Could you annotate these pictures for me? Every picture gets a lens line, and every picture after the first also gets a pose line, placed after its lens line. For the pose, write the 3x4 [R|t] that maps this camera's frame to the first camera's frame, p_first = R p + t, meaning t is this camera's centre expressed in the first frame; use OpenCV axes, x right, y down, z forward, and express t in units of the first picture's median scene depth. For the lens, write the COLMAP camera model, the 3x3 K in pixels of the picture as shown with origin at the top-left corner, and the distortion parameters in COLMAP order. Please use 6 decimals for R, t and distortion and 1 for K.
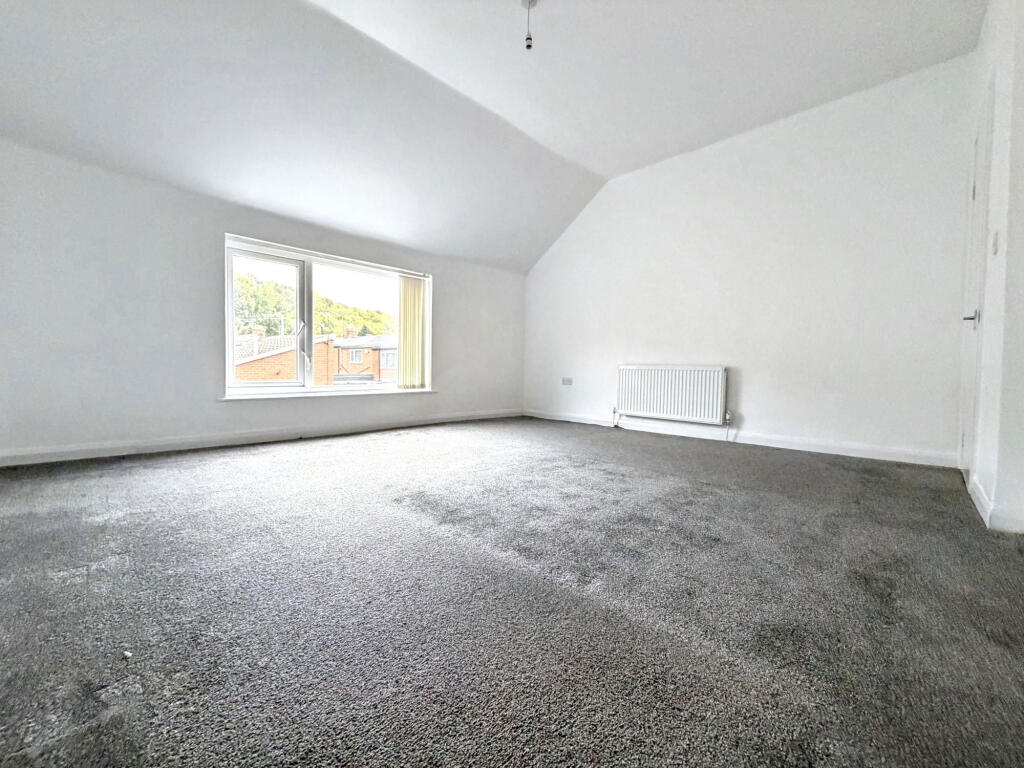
lens RADIAL K [[410.4, 0, 502.4], [0, 410.4, 381.7], [0, 0, 1]] dist [0.034153, -0.000049]
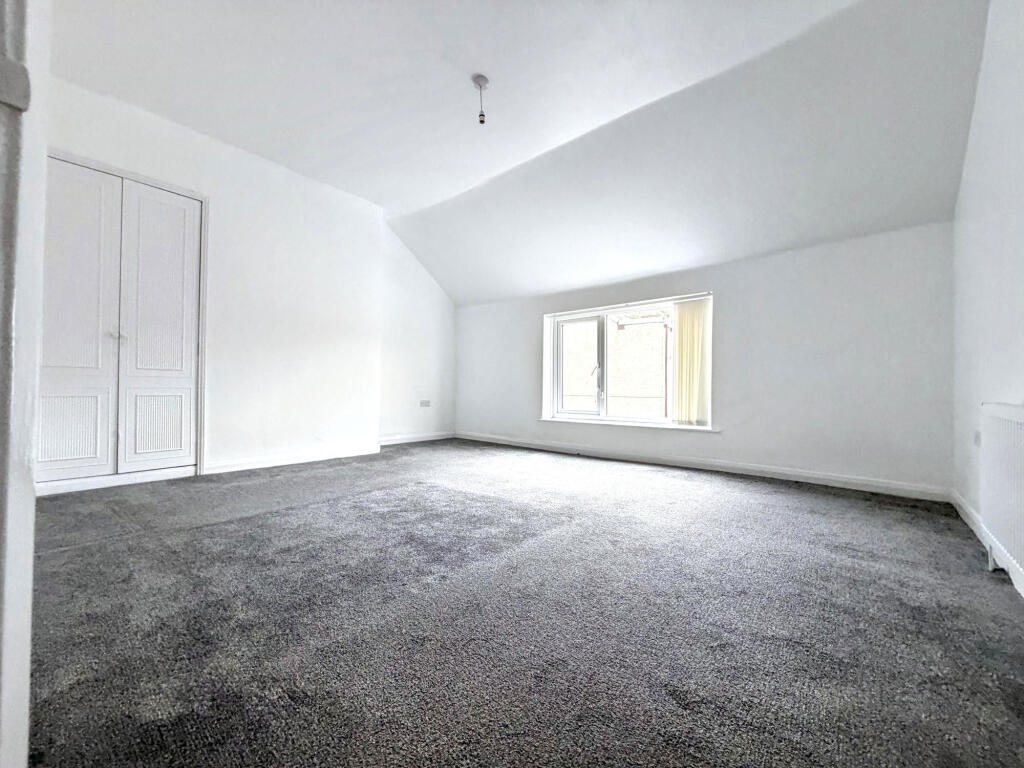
lens RADIAL K [[410.4, 0, 502.4], [0, 410.4, 381.7], [0, 0, 1]] dist [0.034153, -0.000049]
pose [[0.073492, -0.044610, -0.996298, 0.645729], [-0.048061, 0.997680, -0.048217, -0.014024], [0.996137, 0.051427, 0.071177, 0.545404]]
